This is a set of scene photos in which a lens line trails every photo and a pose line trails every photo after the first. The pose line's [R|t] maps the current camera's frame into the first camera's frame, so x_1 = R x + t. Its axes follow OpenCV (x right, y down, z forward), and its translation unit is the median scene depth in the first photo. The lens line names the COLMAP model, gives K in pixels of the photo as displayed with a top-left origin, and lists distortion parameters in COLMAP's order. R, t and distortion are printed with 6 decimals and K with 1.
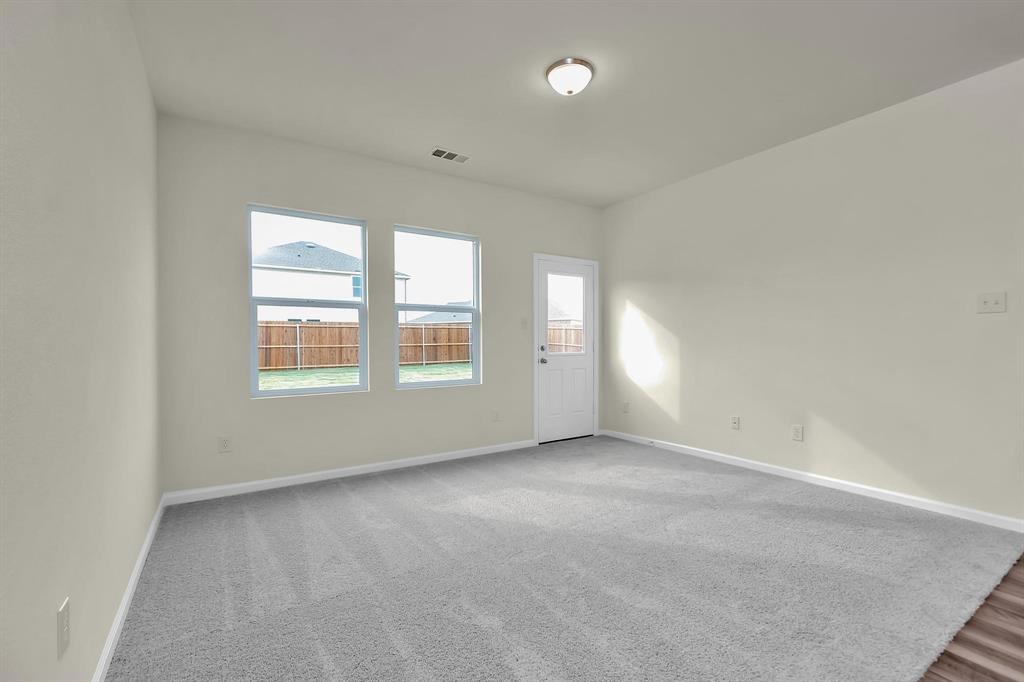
lens RADIAL K [[451.6, 0, 528.9], [0, 451.6, 346.4], [0, 0, 1]] dist [0.002392, 0.000270]
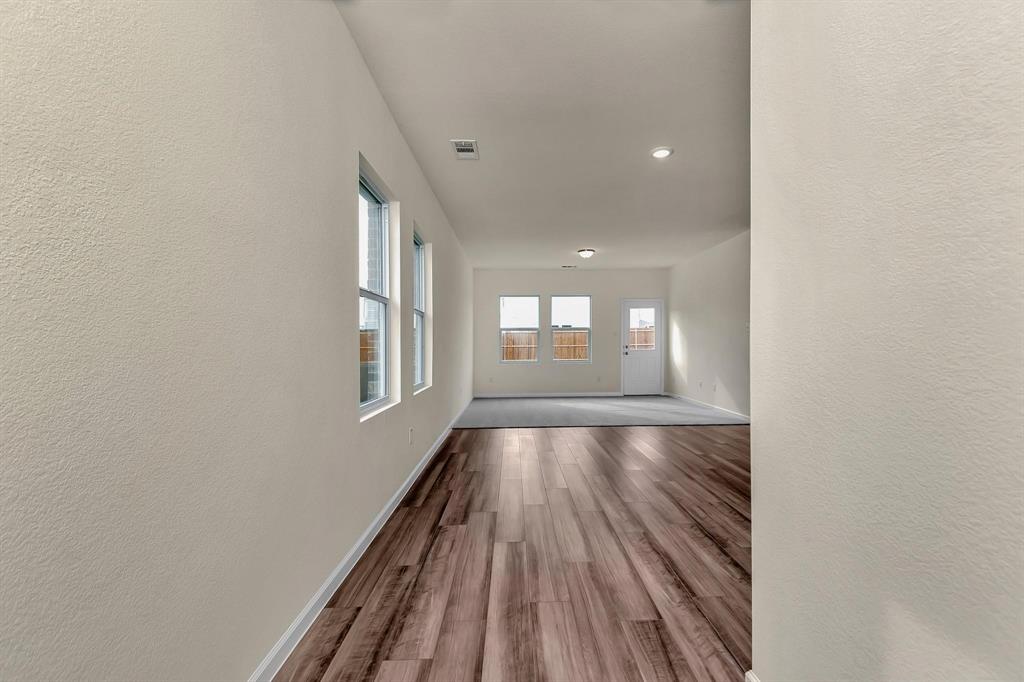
lens RADIAL K [[449.4, 0, 527.9], [0, 449.4, 347.8], [0, 0, 1]] dist [0.000943, -0.000865]
pose [[0.844360, 0.003254, -0.535766, 0.771788], [-0.001793, 0.999993, 0.003247, 0.002831], [0.535773, -0.001781, 0.844360, -0.947456]]
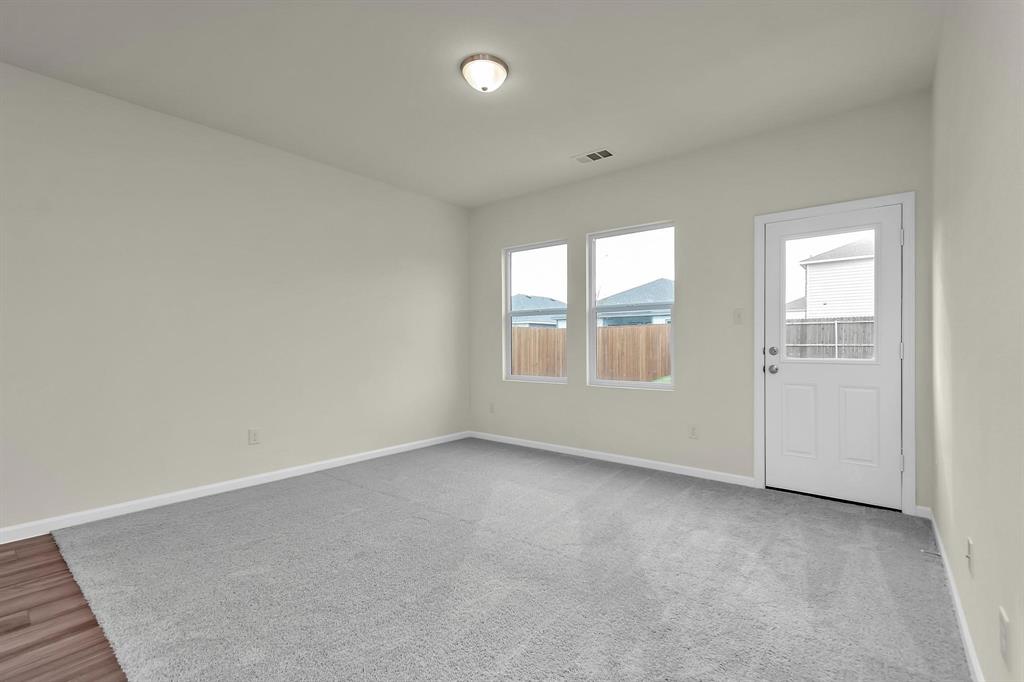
lens RADIAL K [[455.8, 0, 522.1], [0, 455.8, 343.9], [0, 0, 1]] dist [0.001912, -0.000005]
pose [[0.295899, 0.005888, -0.955201, 0.626924], [-0.006199, 0.999972, 0.004244, -0.007889], [0.955199, 0.004665, 0.295927, 0.463525]]
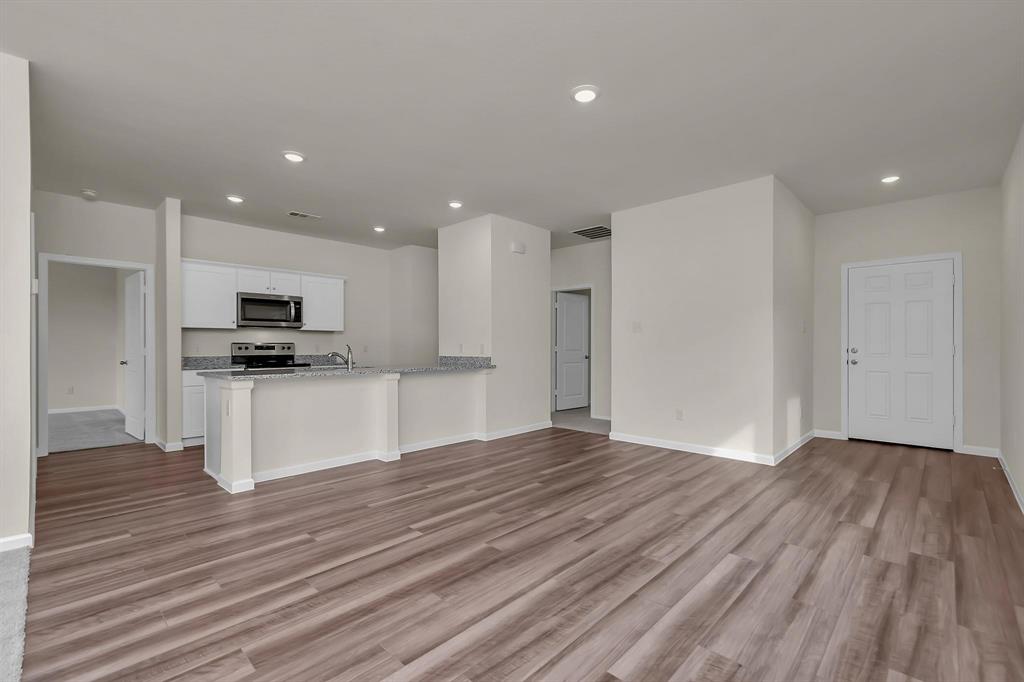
lens RADIAL K [[451.6, 0, 528.9], [0, 451.6, 346.4], [0, 0, 1]] dist [0.002392, 0.000270]
pose [[-0.227733, 0.004345, 0.973714, -0.050905], [0.009799, 0.999950, -0.002171, -0.002097], [-0.973674, 0.009047, -0.227764, 0.089162]]
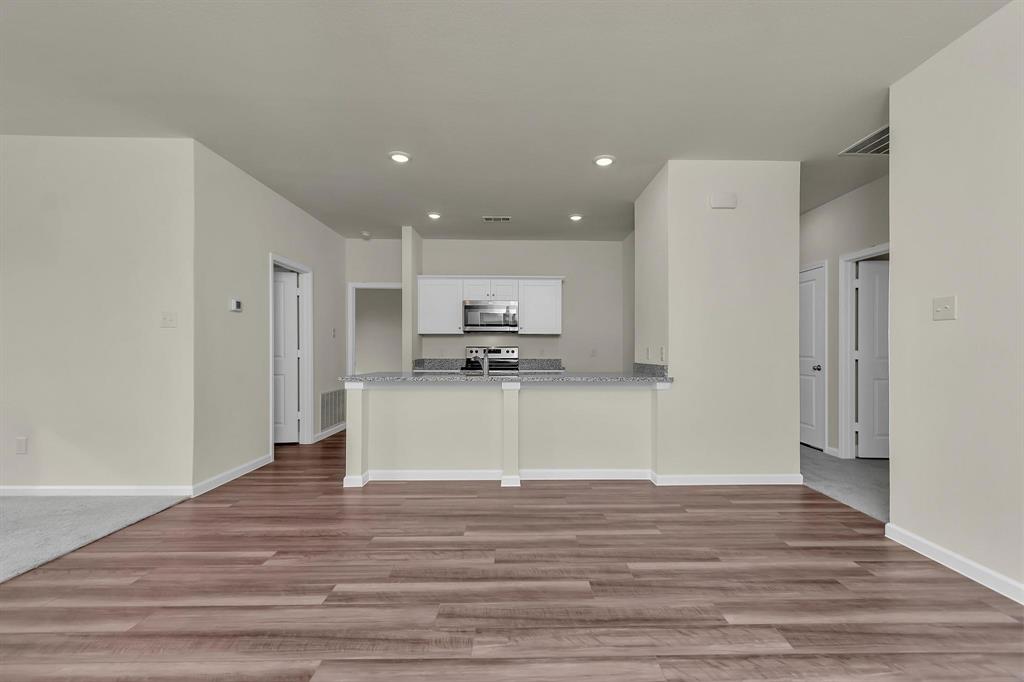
lens RADIAL K [[449.4, 0, 527.9], [0, 449.4, 347.8], [0, 0, 1]] dist [0.000943, -0.000865]
pose [[0.543439, 0.011452, 0.839371, 0.299408], [0.001019, 0.999897, -0.014302, 0.000608], [-0.839448, 0.008627, 0.543371, -0.312950]]
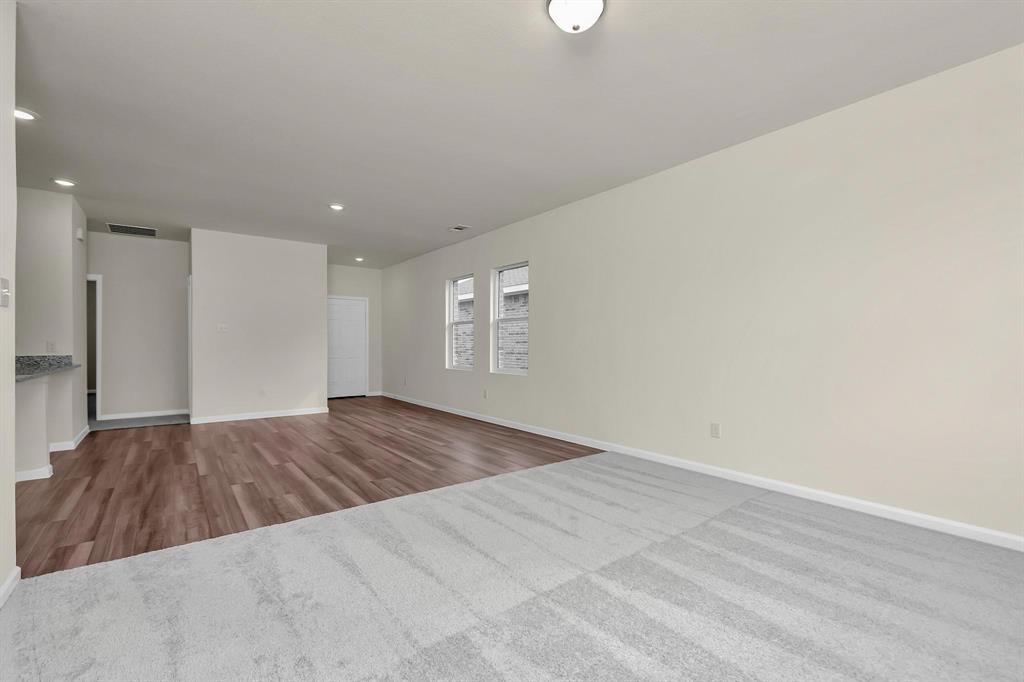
lens RADIAL K [[450.4, 0, 534.1], [0, 450.4, 346.1], [0, 0, 1]] dist [0.001769, -0.007013]
pose [[-0.996478, 0.006702, -0.083583, 0.135911], [0.005563, 0.999889, 0.013846, -0.008914], [0.083666, 0.013332, -0.996405, 1.053425]]
